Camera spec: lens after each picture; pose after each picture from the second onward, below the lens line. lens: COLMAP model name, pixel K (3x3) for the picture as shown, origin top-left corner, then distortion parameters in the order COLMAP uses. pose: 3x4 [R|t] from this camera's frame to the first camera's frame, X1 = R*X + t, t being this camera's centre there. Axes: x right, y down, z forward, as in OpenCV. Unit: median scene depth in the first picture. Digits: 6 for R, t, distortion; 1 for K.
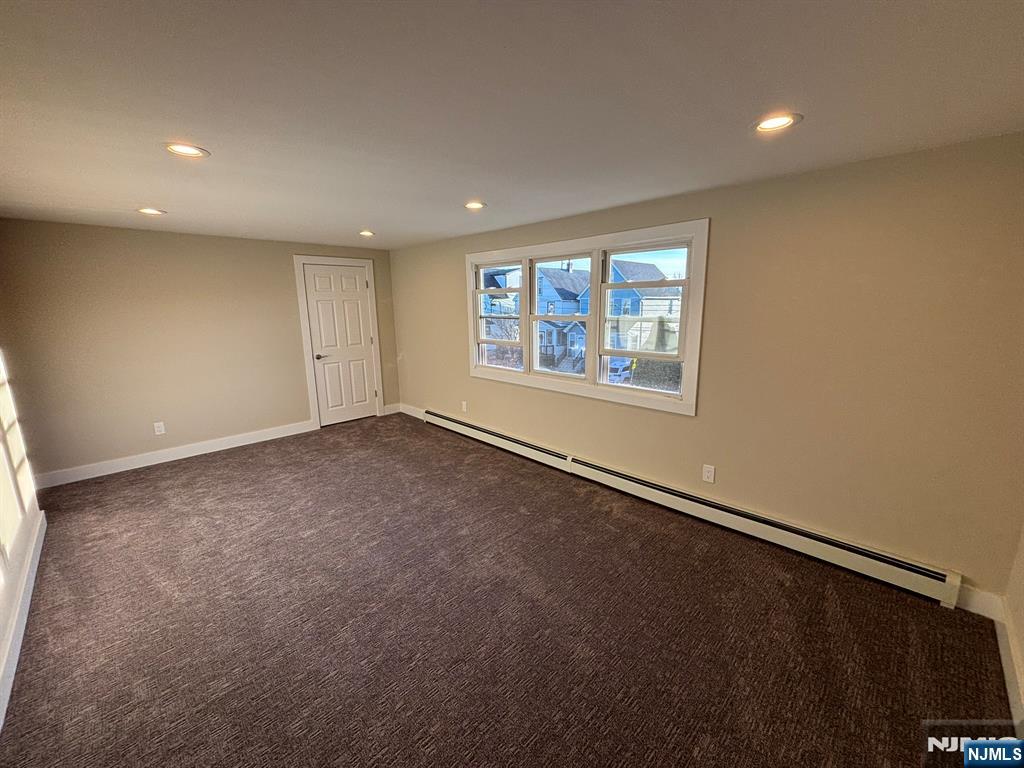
lens RADIAL K [[413.1, 0, 511.8], [0, 413.1, 382.5], [0, 0, 1]] dist [-0.013512, -0.000041]
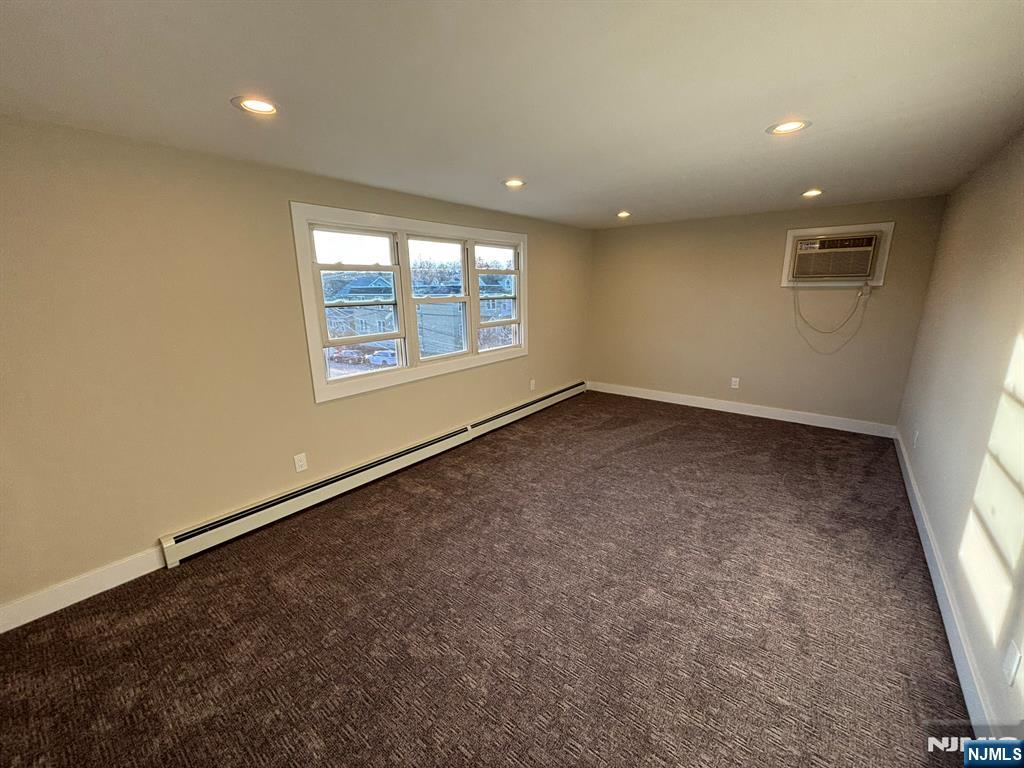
lens RADIAL K [[413.1, 0, 511.8], [0, 413.1, 384.9], [0, 0, 1]] dist [-0.013512, -0.000041]
pose [[-0.127769, -0.218366, 0.967466, -0.805016], [0.205312, 0.948509, 0.241202, -0.146164], [-0.970321, 0.229451, -0.076357, 0.830697]]
